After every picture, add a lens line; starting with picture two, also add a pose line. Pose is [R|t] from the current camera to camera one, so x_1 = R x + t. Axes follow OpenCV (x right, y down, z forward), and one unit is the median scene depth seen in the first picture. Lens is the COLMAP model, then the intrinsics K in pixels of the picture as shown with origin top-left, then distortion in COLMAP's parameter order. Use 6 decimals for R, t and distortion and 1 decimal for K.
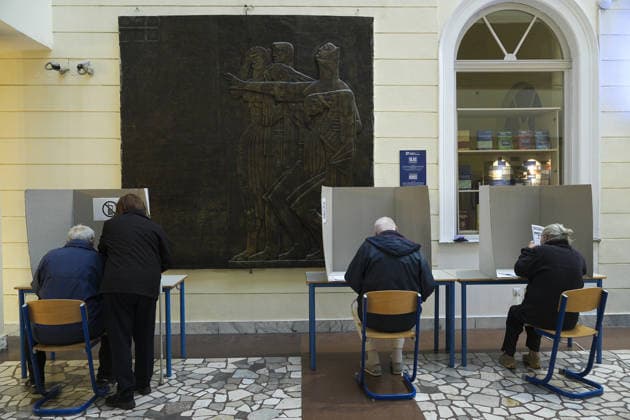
lens RADIAL K [[465.7, 0, 315.0], [0, 465.7, 210.0], [0, 0, 1]] dist [-0.010337, -0.000420]
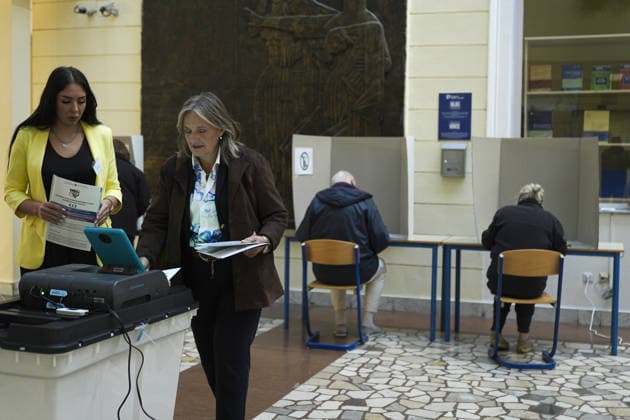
lens RADIAL K [[885.9, 0, 340.1], [0, 885.9, 209.4], [0, 0, 1]] dist [-0.024352, -0.010468]
pose [[0.935872, 0.039877, -0.350076, 0.583641], [-0.029504, 0.998955, 0.034916, 0.026485], [0.351102, -0.022349, 0.936070, -0.526298]]
